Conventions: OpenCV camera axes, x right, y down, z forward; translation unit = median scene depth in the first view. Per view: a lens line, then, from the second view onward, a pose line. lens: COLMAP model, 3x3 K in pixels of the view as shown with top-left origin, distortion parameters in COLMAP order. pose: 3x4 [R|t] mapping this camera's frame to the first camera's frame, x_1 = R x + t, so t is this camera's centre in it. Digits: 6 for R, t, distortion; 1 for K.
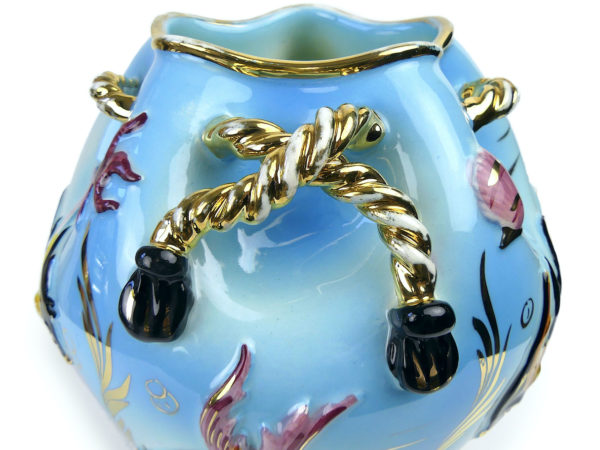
lens RADIAL K [[613.3, 0, 300.5], [0, 613.3, 197.1], [0, 0, 1]] dist [-0.006465, -0.003906]
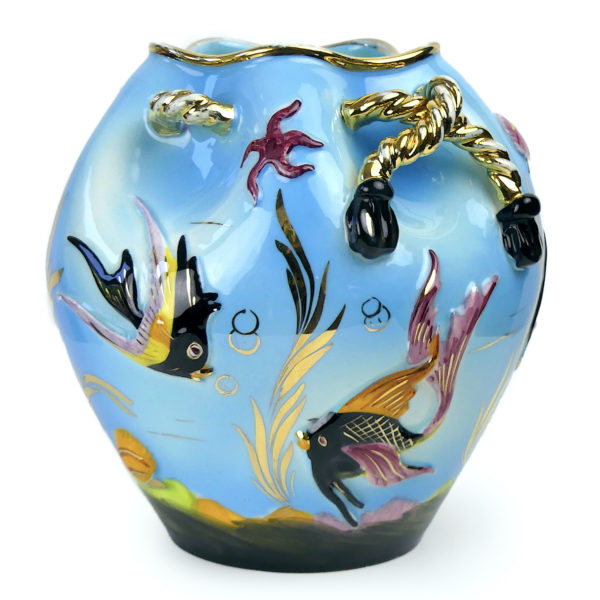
lens RADIAL K [[1557.1, 0, 300.0], [0, 1557.1, 300.0], [0, 0, 1]] dist [-0.010456, 0.603936]
pose [[0.761375, -0.136850, 0.633704, -2.470427], [0.267865, 0.956537, -0.115265, 0.658922], [-0.590387, 0.257507, 0.764940, -1.401888]]
